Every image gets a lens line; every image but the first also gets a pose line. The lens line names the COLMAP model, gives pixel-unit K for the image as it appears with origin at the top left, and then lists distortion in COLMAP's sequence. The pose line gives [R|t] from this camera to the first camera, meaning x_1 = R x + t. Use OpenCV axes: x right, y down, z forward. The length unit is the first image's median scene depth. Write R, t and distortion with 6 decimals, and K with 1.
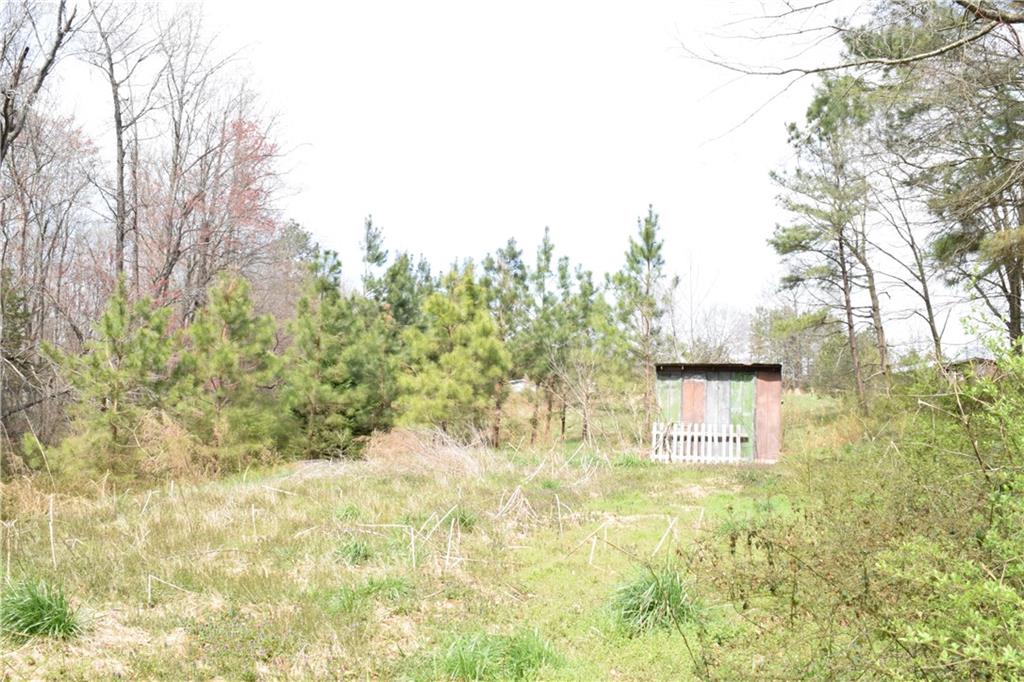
lens RADIAL K [[812.9, 0, 512.0], [0, 812.9, 341.0], [0, 0, 1]] dist [-0.077454, -0.000442]
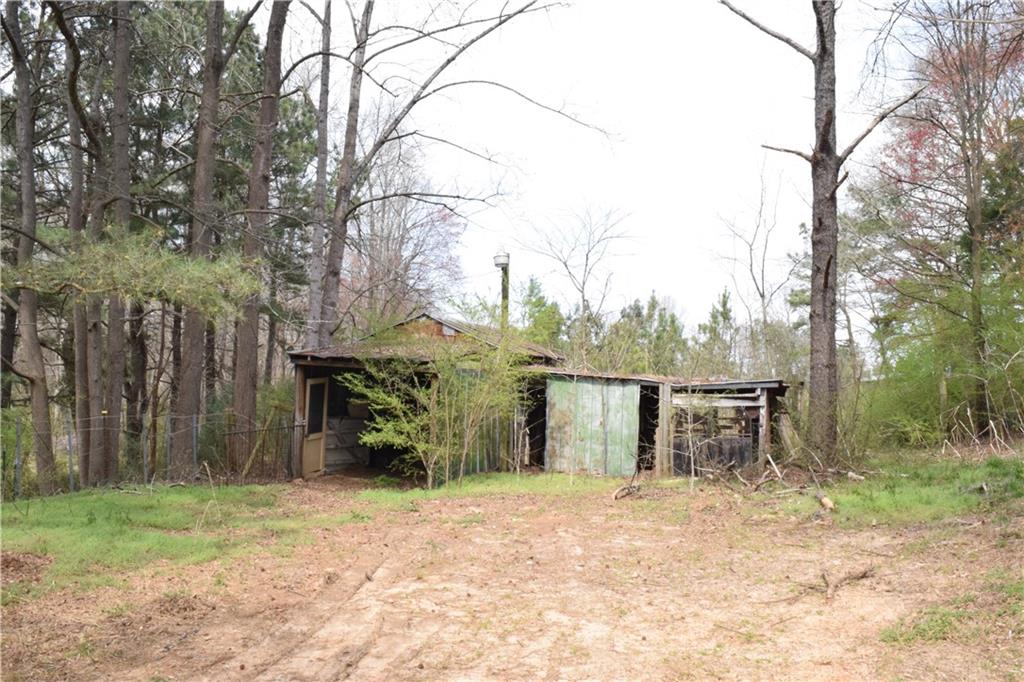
lens RADIAL K [[812.9, 0, 512.0], [0, 812.9, 341.0], [0, 0, 1]] dist [-0.077454, -0.000442]
pose [[0.999388, 0.023955, 0.025477, -0.297316], [-0.024286, 0.999624, 0.012765, -0.054163], [-0.025162, -0.013376, 0.999594, -0.659946]]
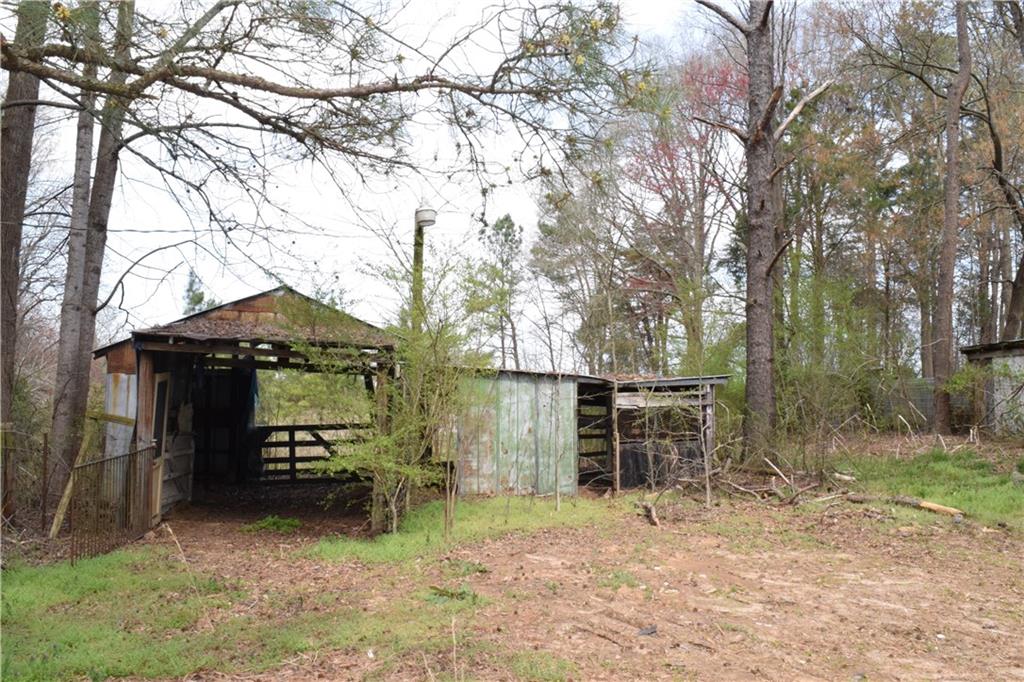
lens RADIAL K [[812.9, 0, 512.0], [0, 812.9, 341.0], [0, 0, 1]] dist [-0.077454, -0.000442]
pose [[0.872204, 0.044570, 0.487107, -0.425457], [-0.042120, 0.998985, -0.015988, -0.037078], [-0.487325, -0.006572, 0.873196, -0.519735]]
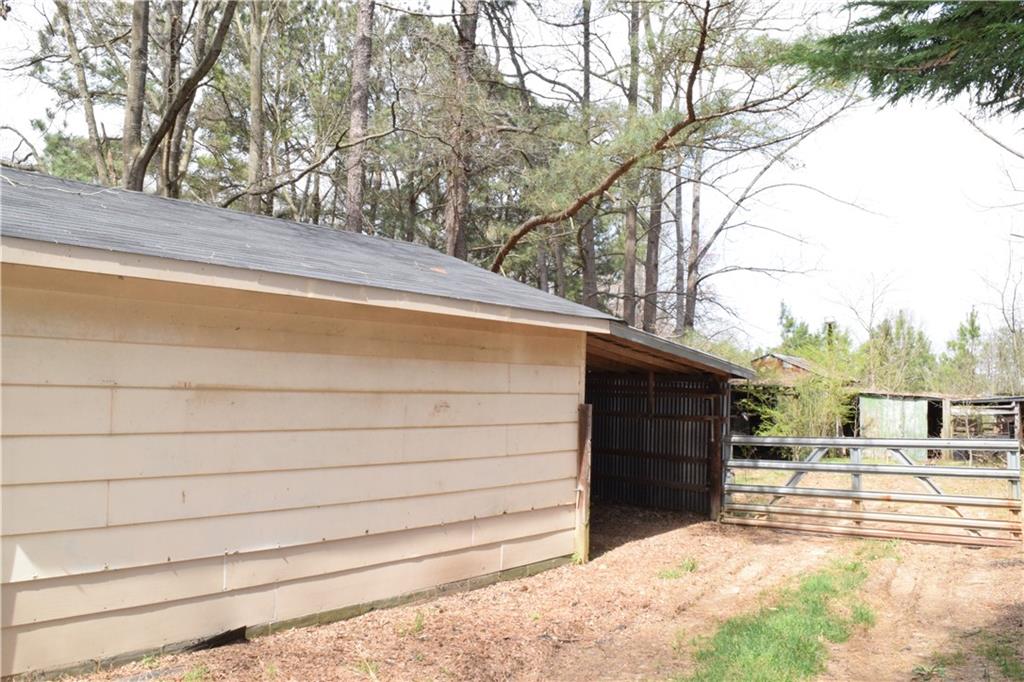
lens RADIAL K [[812.9, 0, 512.0], [0, 812.9, 341.0], [0, 0, 1]] dist [-0.077454, -0.000442]
pose [[0.972262, 0.000362, -0.233894, -0.396928], [-0.000684, 0.999999, -0.001296, -0.074083], [0.233894, 0.001420, 0.972261, -0.938484]]
